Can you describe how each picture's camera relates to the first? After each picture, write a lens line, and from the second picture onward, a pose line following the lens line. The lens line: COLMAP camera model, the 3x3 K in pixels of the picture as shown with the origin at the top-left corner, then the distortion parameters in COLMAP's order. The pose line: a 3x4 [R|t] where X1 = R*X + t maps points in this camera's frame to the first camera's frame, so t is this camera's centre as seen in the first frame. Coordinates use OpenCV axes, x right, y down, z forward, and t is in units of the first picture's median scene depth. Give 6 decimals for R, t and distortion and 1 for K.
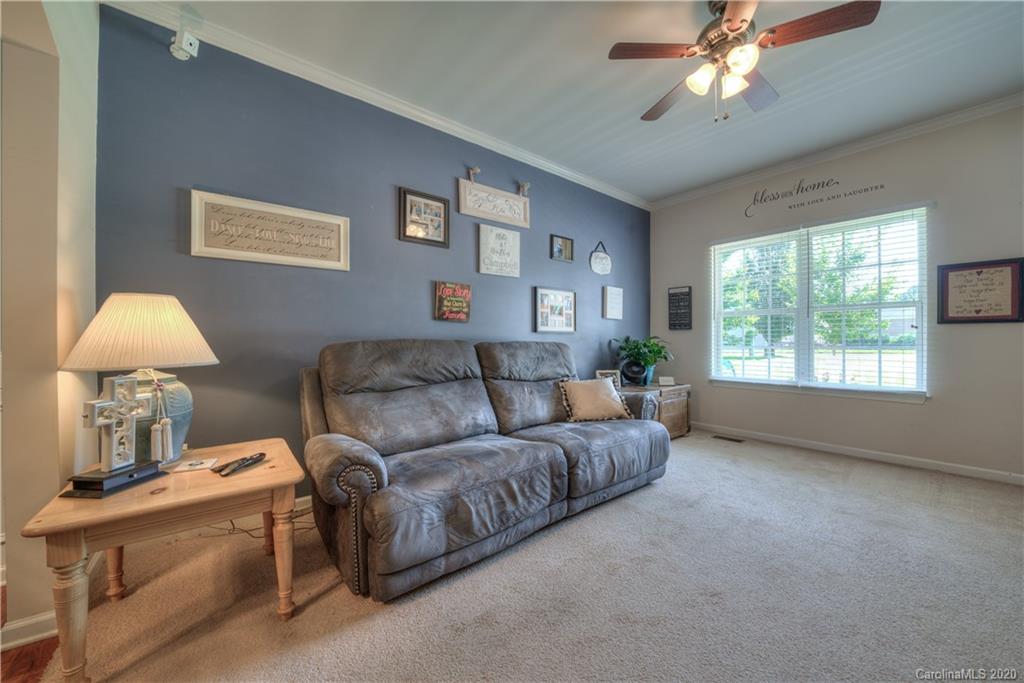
lens RADIAL K [[374.5, 0, 516.7], [0, 374.5, 341.3], [0, 0, 1]] dist [-0.020798, 0.000391]
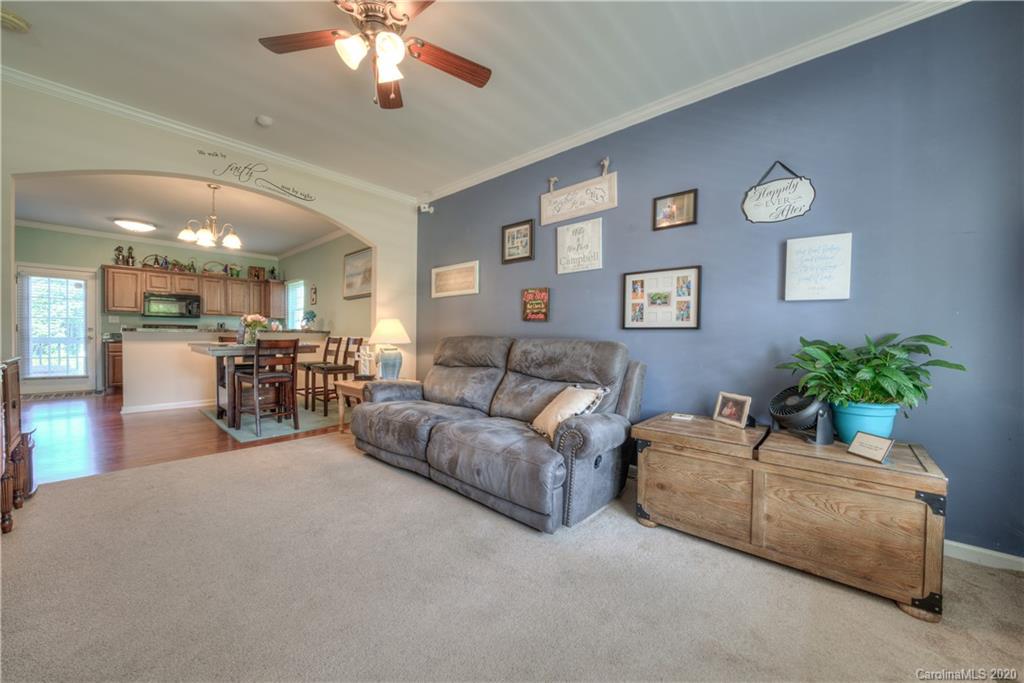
lens RADIAL K [[374.5, 0, 516.7], [0, 374.5, 341.3], [0, 0, 1]] dist [-0.020798, 0.000391]
pose [[0.163344, 0.018621, -0.986393, 0.963407], [-0.016855, 0.999729, 0.016081, -0.008123], [0.986425, 0.013999, 0.163614, 0.740303]]
